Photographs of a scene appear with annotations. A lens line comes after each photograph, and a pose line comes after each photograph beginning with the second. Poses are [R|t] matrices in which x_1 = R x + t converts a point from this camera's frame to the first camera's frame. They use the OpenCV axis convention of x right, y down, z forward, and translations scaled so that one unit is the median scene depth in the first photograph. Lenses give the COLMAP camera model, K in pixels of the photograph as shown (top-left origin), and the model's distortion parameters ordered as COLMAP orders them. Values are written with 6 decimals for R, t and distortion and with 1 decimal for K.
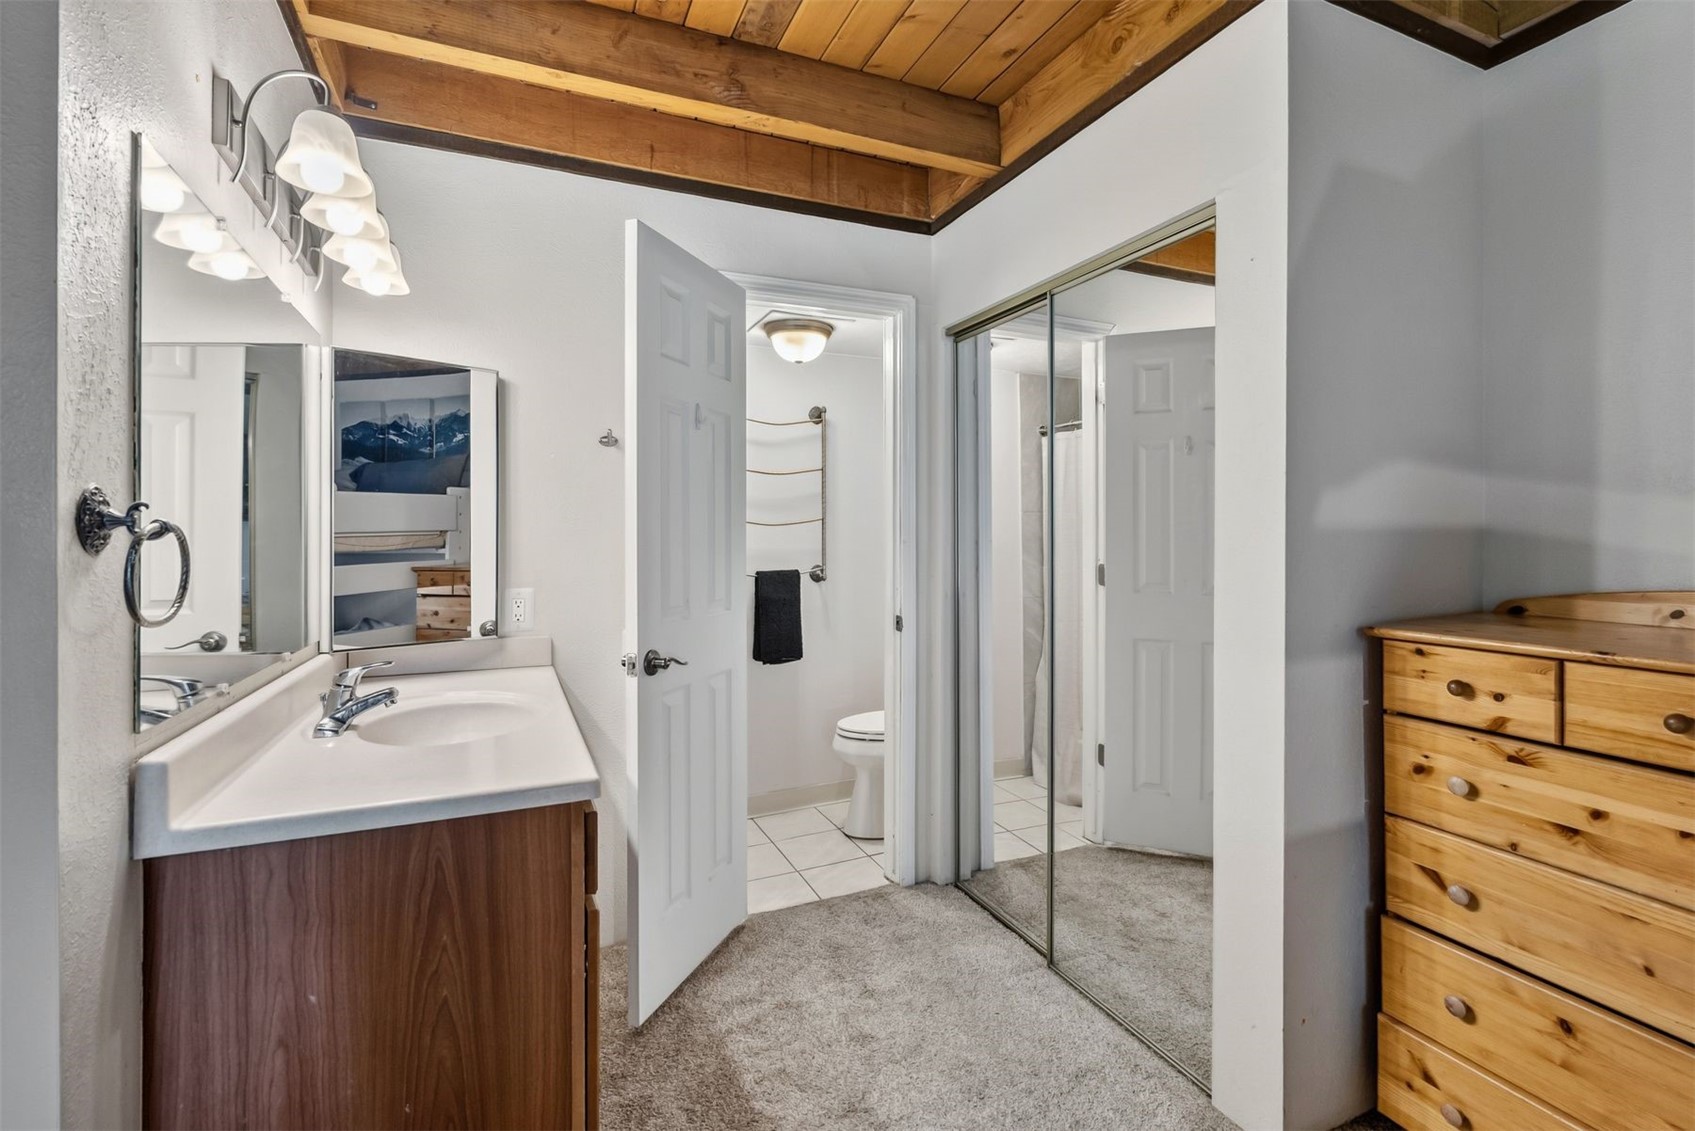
lens RADIAL K [[775.7, 0, 849.2], [0, 775.7, 538.2], [0, 0, 1]] dist [-0.003302, 0.000336]
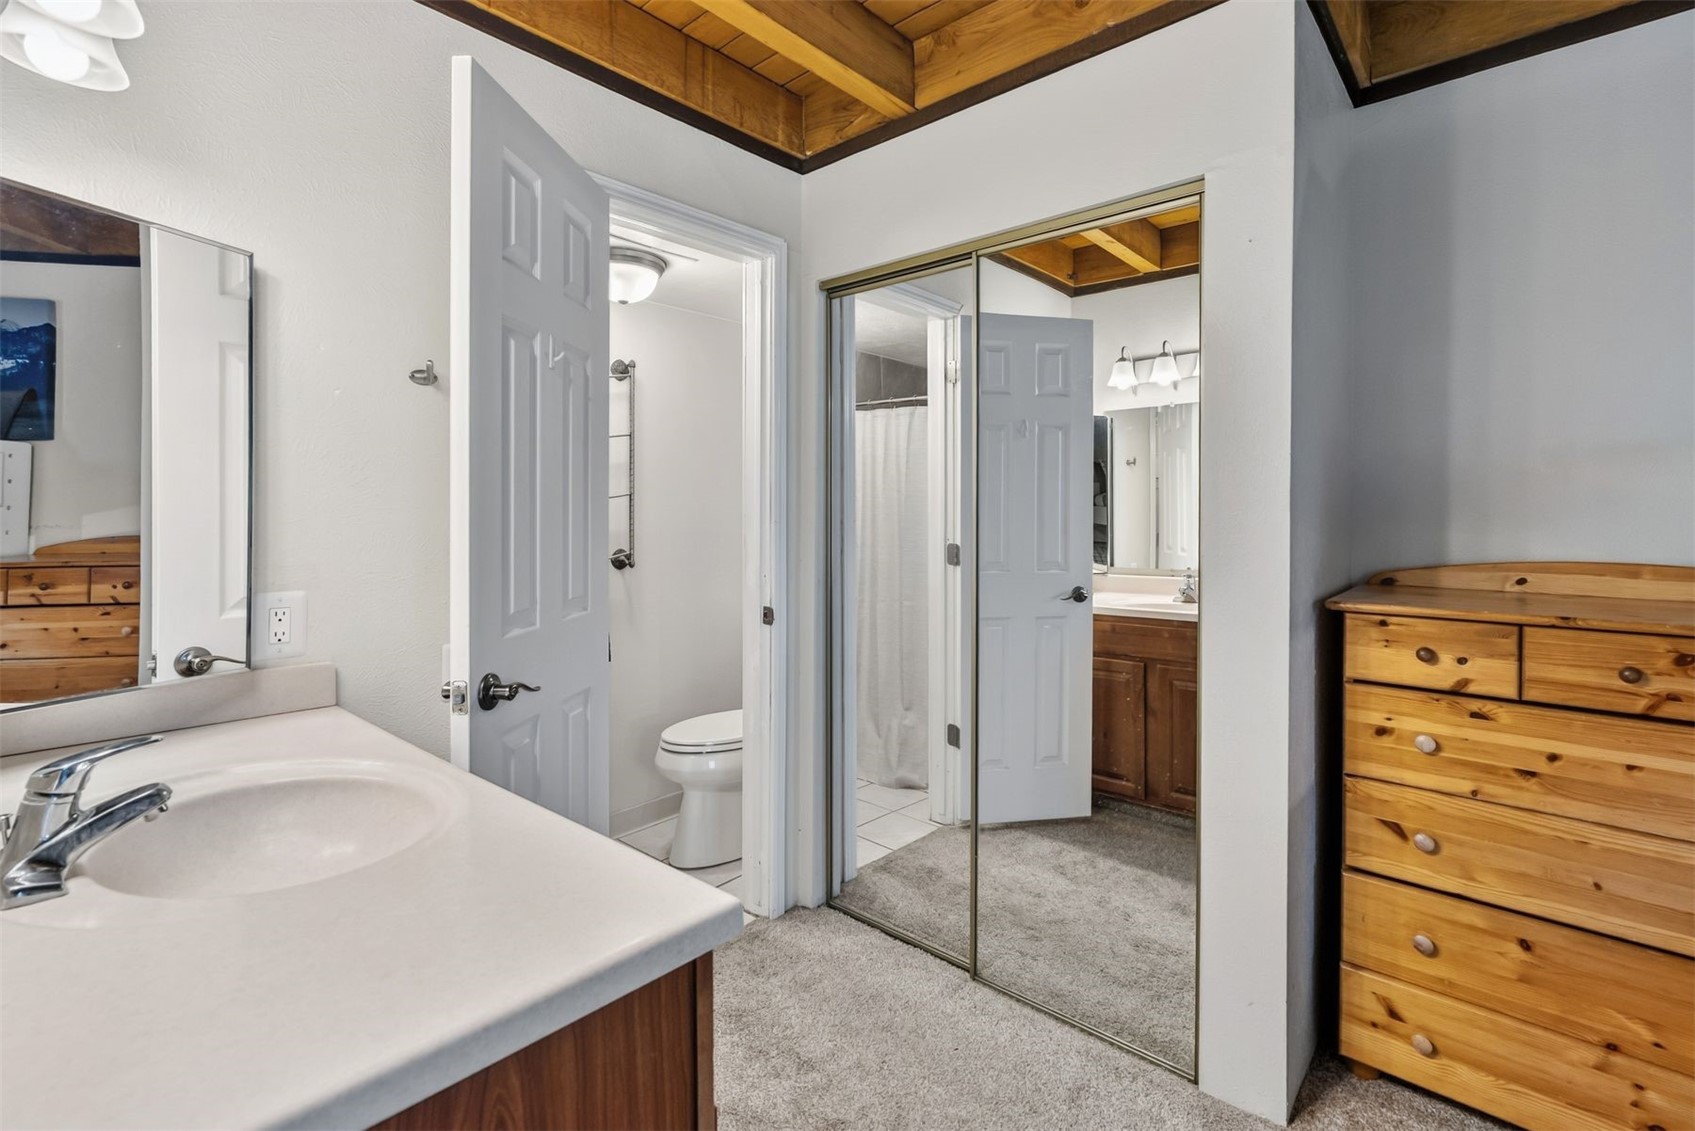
lens RADIAL K [[783.9, 0, 847.7], [0, 783.9, 518.9], [0, 0, 1]] dist [-0.003091, -0.000278]
pose [[0.911464, 0.001911, 0.411376, -0.352575], [-0.002374, 0.999997, 0.000614, 0.001713], [-0.411373, -0.001536, 0.911466, 0.273577]]
